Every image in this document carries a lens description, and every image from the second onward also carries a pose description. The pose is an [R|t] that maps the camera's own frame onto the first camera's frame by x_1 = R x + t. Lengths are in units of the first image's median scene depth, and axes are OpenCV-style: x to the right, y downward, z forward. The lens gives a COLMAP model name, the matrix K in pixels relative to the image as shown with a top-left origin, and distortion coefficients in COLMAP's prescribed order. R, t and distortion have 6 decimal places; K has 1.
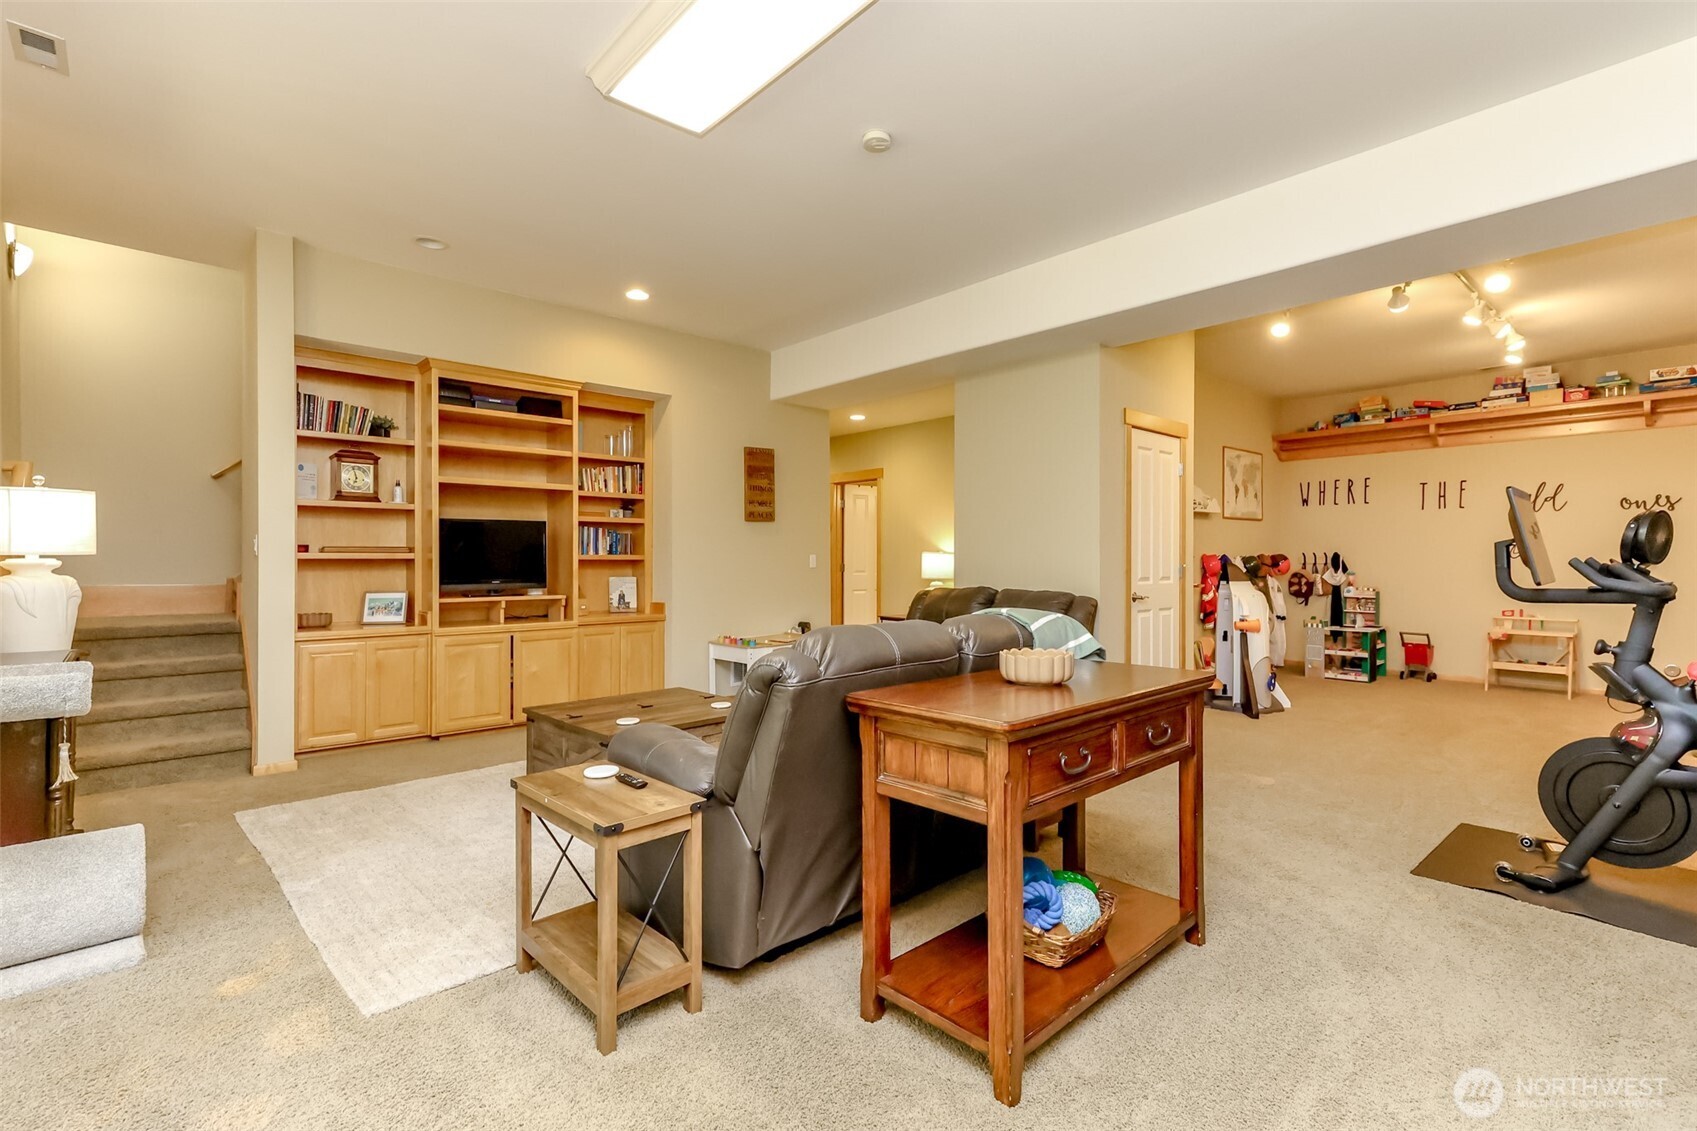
lens RADIAL K [[776.2, 0, 848.4], [0, 776.2, 566.5], [0, 0, 1]] dist [0.021542, 0.001106]
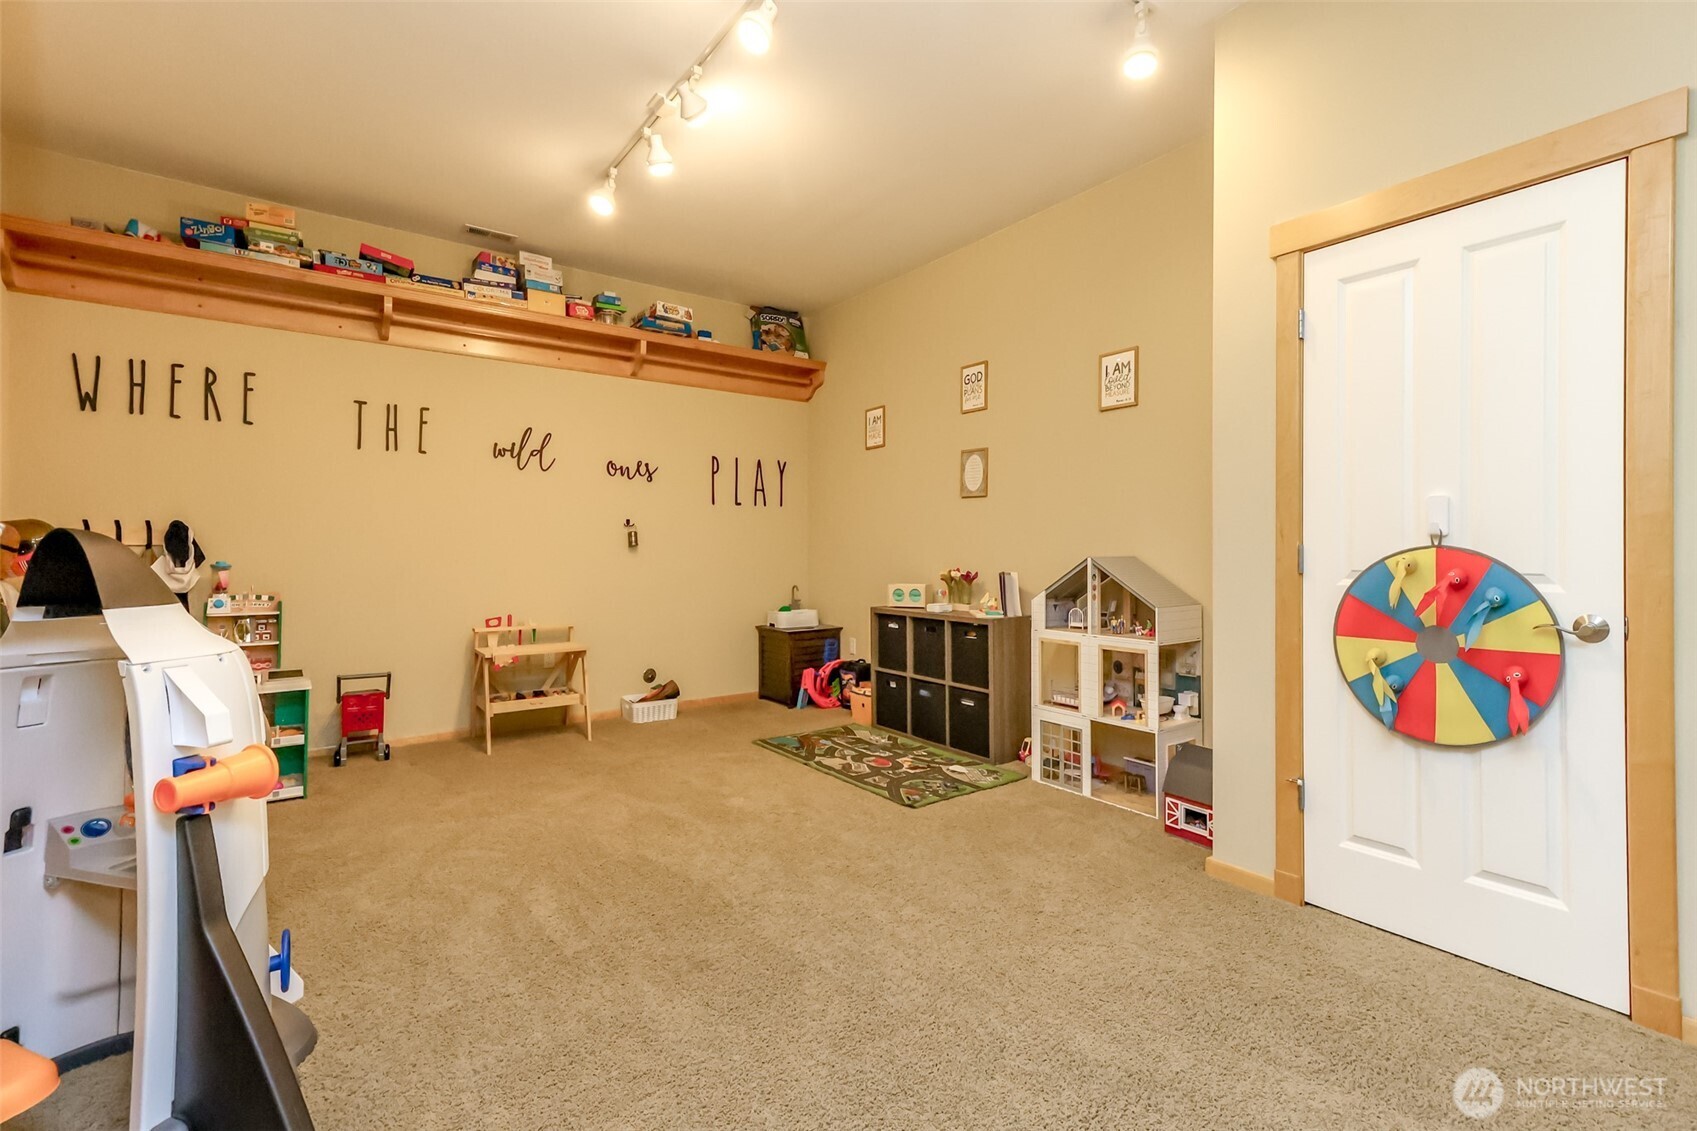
lens RADIAL K [[776.2, 0, 847.8], [0, 776.2, 542.4], [0, 0, 1]] dist [0.021542, 0.001106]
pose [[0.089013, 0.004049, 0.996022, 0.213587], [0.001263, 0.999990, -0.004178, -0.003349], [-0.996030, 0.001630, 0.089007, 0.616803]]
